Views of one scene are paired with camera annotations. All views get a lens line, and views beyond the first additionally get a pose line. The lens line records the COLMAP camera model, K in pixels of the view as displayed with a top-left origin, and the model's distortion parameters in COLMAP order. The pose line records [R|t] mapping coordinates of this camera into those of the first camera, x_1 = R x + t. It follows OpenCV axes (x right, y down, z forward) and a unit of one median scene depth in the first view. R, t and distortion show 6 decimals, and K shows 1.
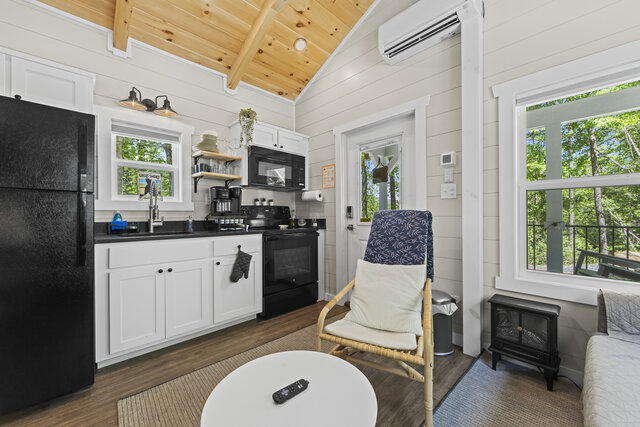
lens RADIAL K [[247.7, 0, 320.9], [0, 247.7, 215.6], [0, 0, 1]] dist [0.000864, 0.000079]
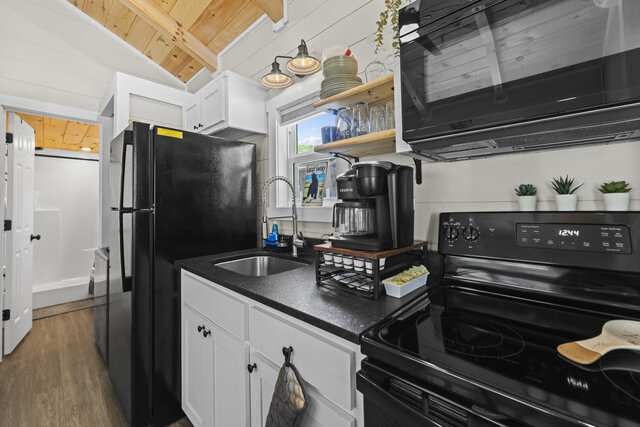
lens RADIAL K [[256.1, 0, 319.3], [0, 256.1, 199.2], [0, 0, 1]] dist [-0.009719, 0.000065]
pose [[0.067671, -0.022052, -0.997464, 0.010044], [0.005482, 0.999749, -0.021731, -0.065592], [0.997693, -0.003997, 0.067775, 1.019854]]
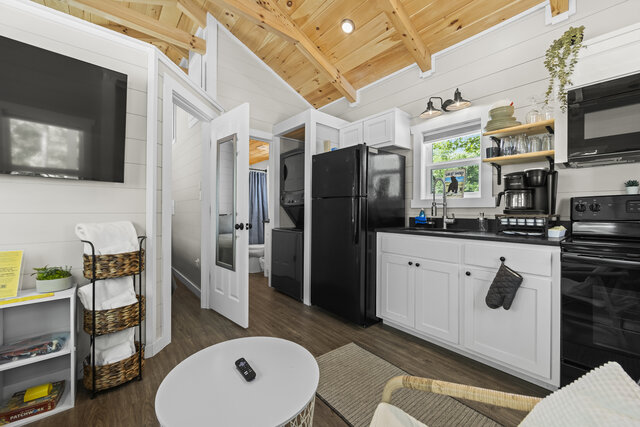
lens RADIAL K [[250.8, 0, 320.7], [0, 250.8, 211.3], [0, 0, 1]] dist [-0.001169, 0.000111]
pose [[-0.044497, 0.001125, -0.999009, 0.378274], [-0.011866, 0.999928, 0.001655, -0.000227], [0.998939, 0.011928, -0.044480, 0.531118]]
